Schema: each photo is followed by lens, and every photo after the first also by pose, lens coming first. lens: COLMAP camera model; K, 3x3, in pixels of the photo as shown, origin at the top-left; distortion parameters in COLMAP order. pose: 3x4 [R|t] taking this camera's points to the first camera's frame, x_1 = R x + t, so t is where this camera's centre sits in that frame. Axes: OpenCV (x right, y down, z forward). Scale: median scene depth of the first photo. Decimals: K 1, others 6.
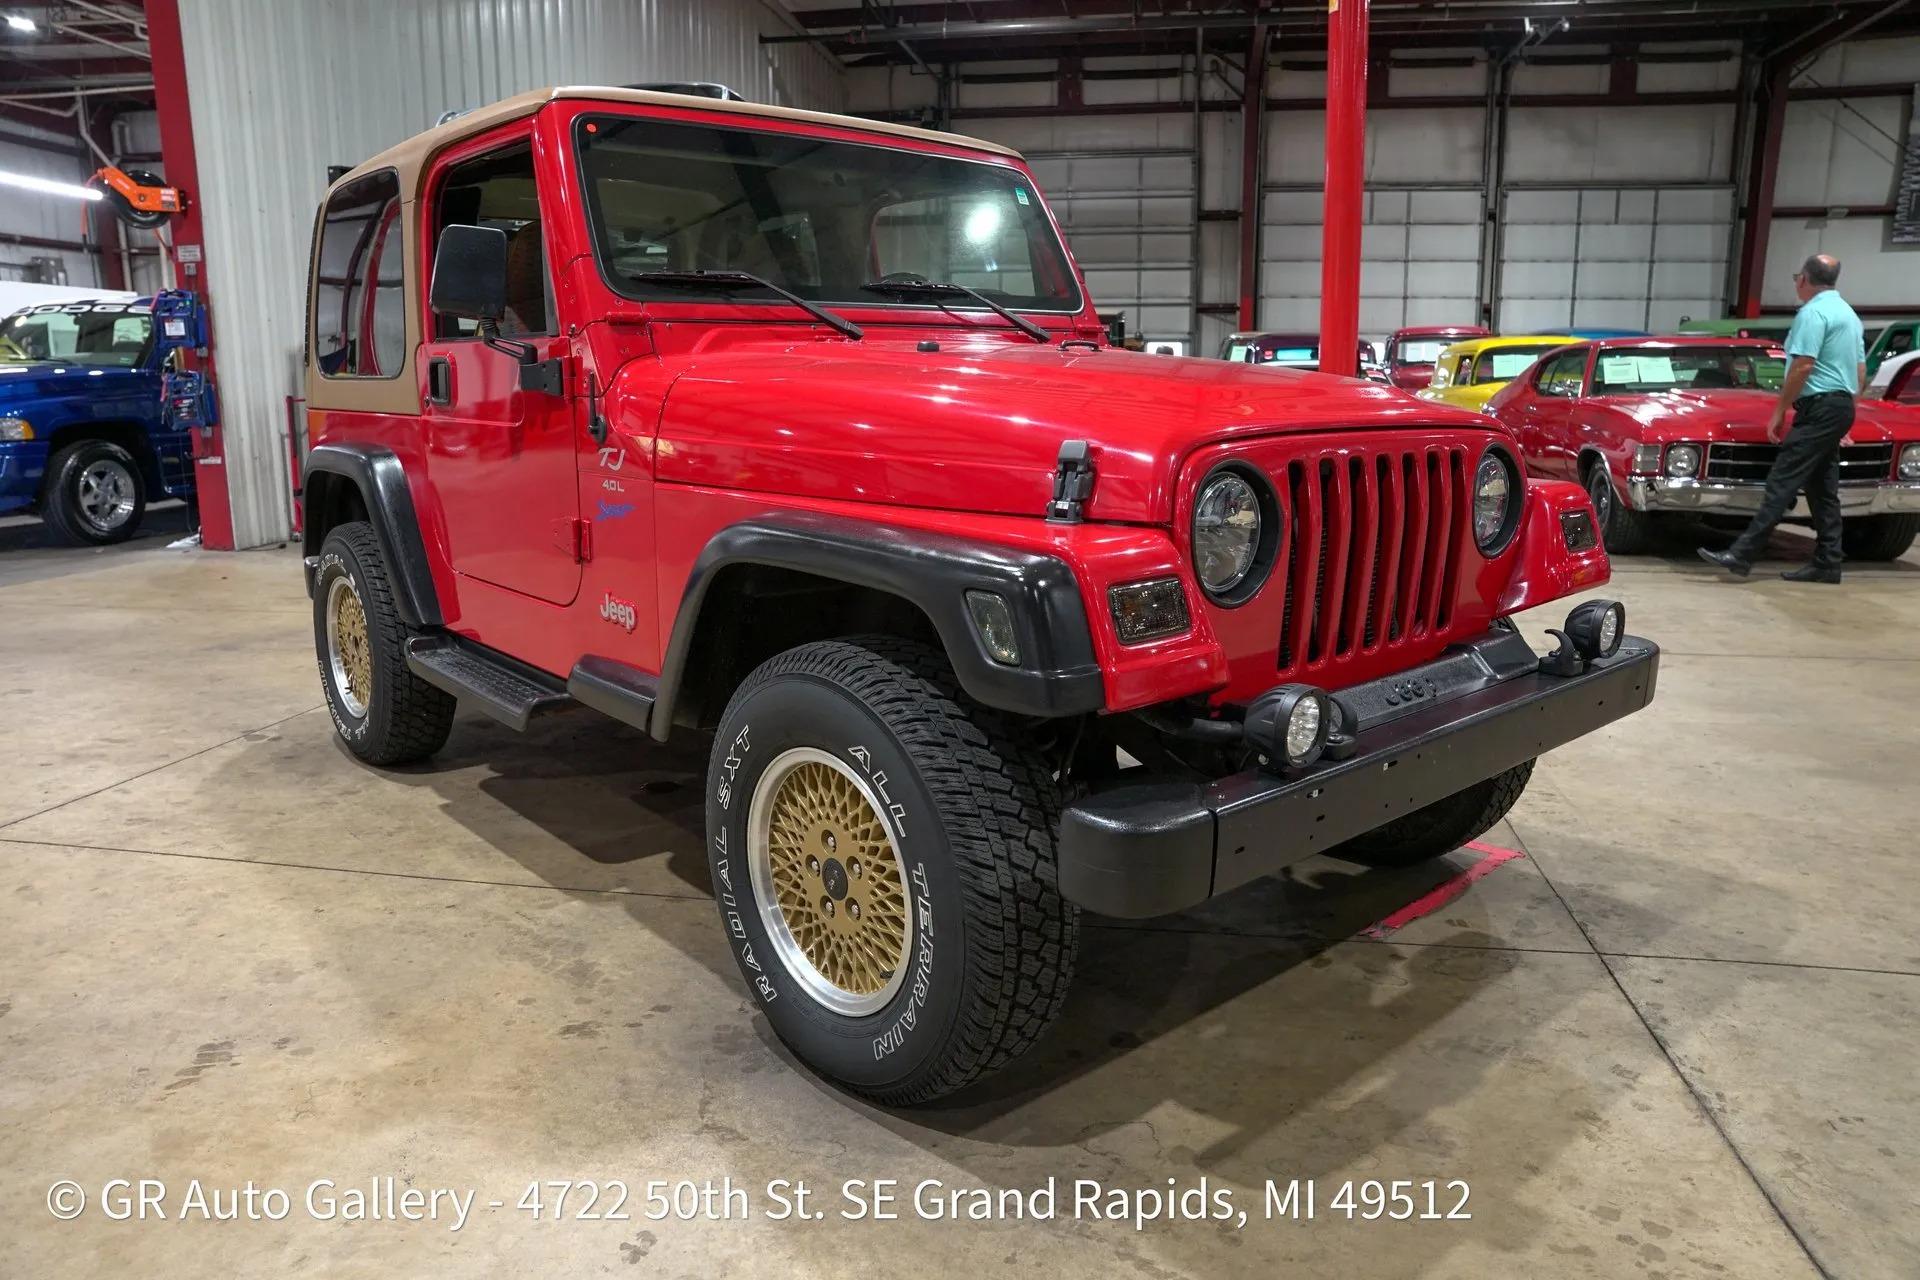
lens RADIAL K [[1328.6, 0, 963.4], [0, 1328.6, 637.5], [0, 0, 1]] dist [-0.150165, 0.121028]
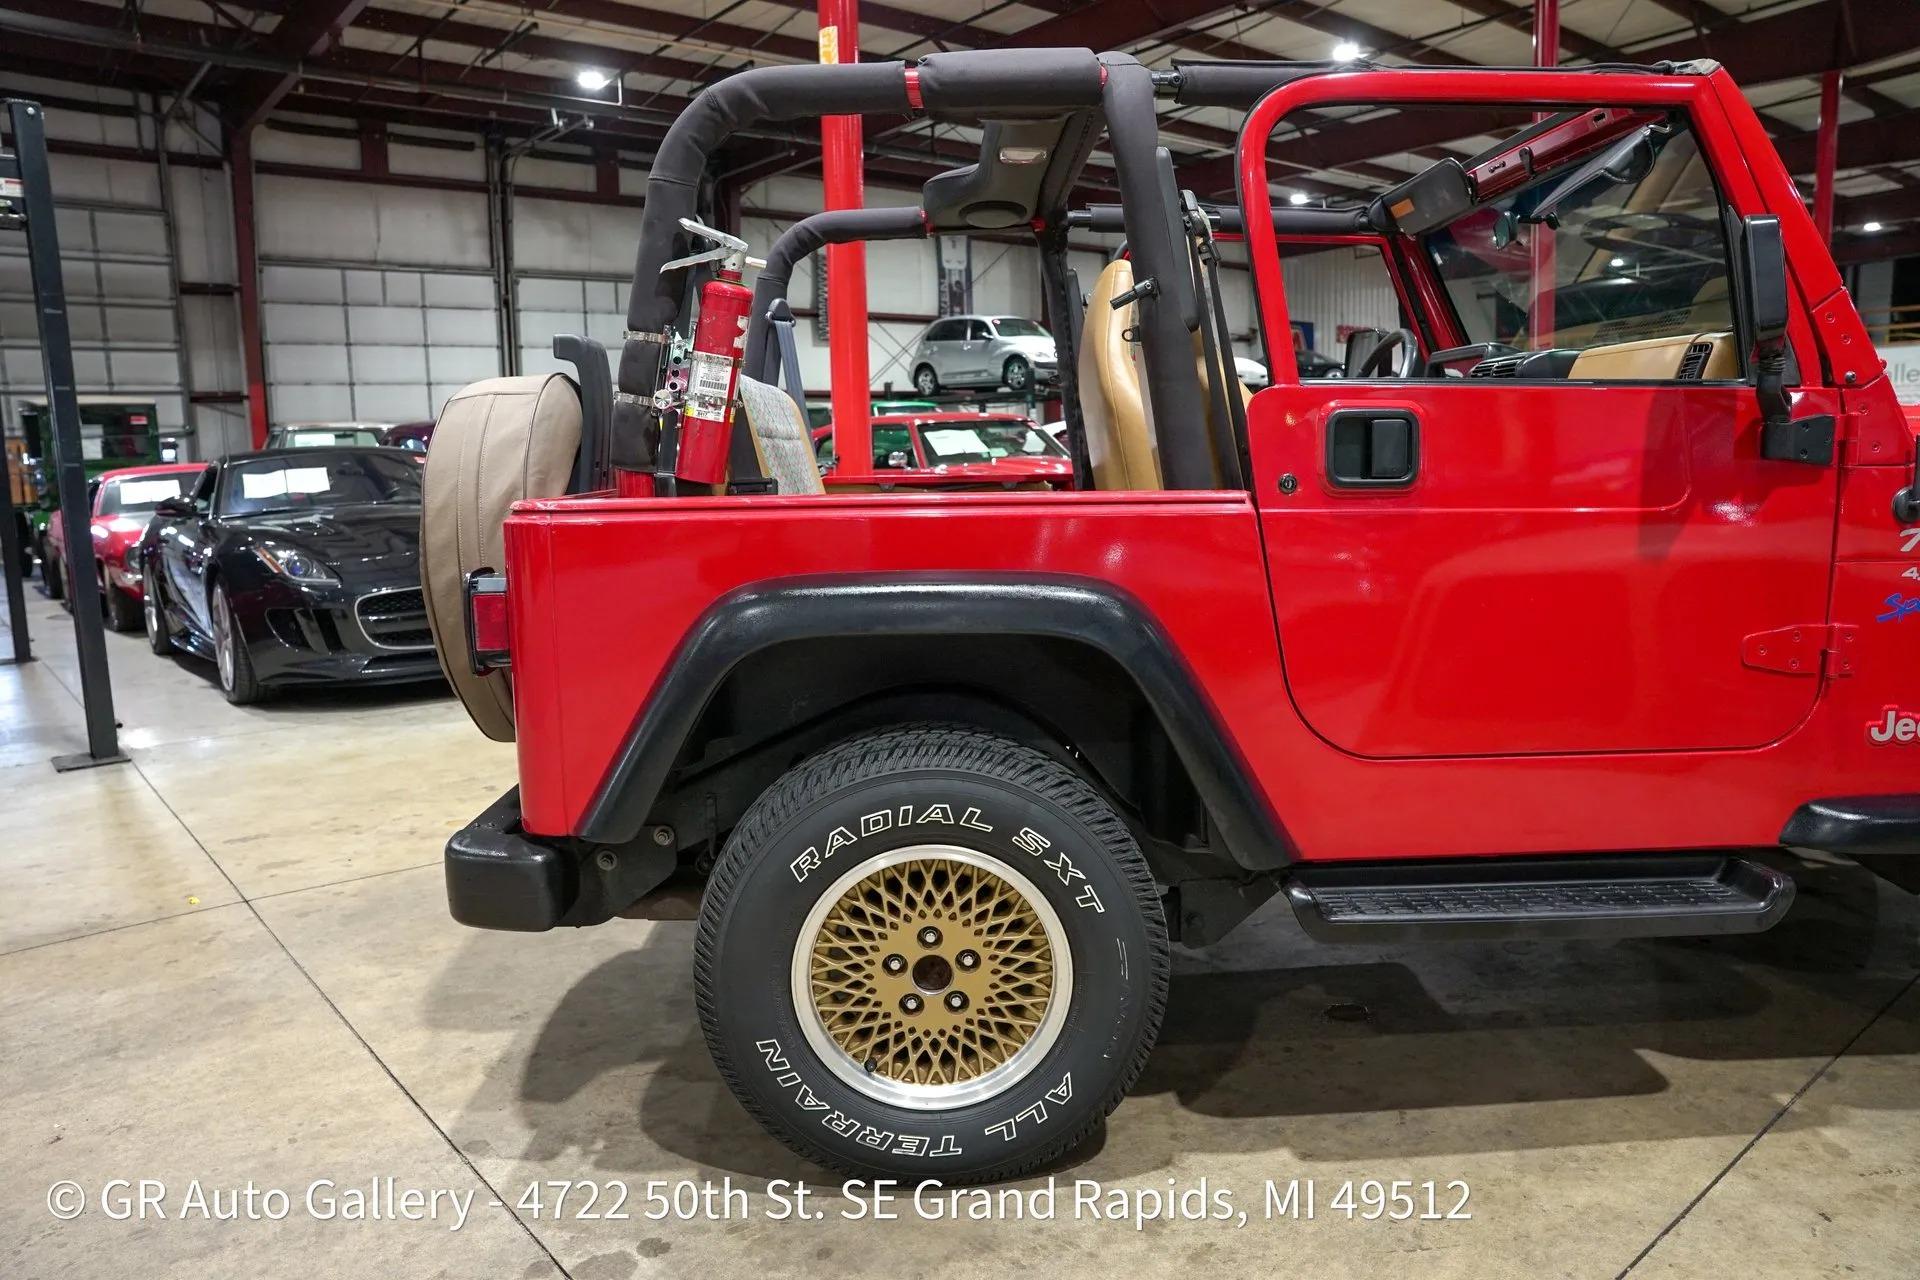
lens RADIAL K [[1326.1, 0, 953.1], [0, 1326.1, 637.2], [0, 0, 1]] dist [-0.147410, 0.114160]
pose [[0.634771, -0.120813, 0.763197, -0.828952], [0.172950, 0.984857, 0.012055, -0.126743], [-0.753096, 0.124342, 0.646053, 0.635298]]
